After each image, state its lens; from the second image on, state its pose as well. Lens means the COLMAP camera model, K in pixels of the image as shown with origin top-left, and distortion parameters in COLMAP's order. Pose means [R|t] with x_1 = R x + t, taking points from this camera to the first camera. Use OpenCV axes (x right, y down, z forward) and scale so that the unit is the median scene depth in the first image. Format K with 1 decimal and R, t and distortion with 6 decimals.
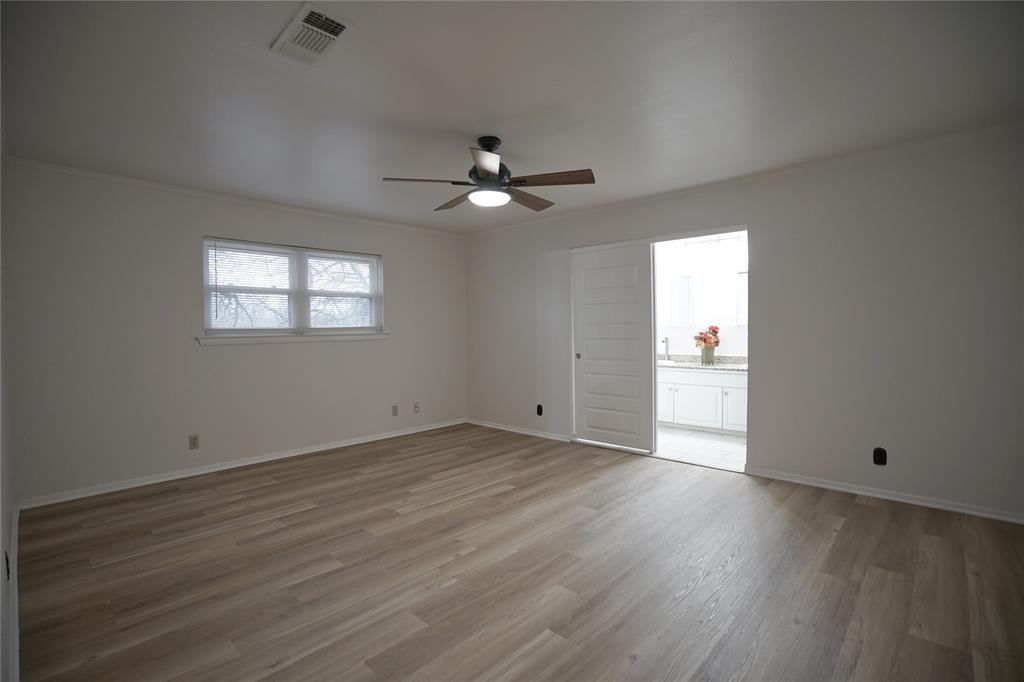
lens RADIAL K [[499.2, 0, 512.0], [0, 499.2, 341.0], [0, 0, 1]] dist [-0.002445, 0.008194]
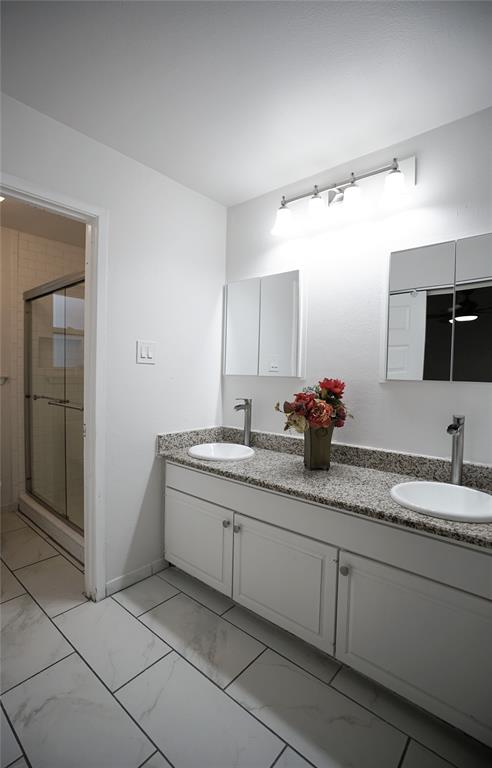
lens RADIAL K [[354.4, 0, 246.0], [0, 354.4, 384.0], [0, 0, 1]] dist [-0.000076, -0.000005]
pose [[0.999465, 0.029562, 0.014027, 0.328581], [-0.029726, 0.999491, 0.011570, -0.027820], [-0.013677, -0.011981, 0.999835, 0.703212]]
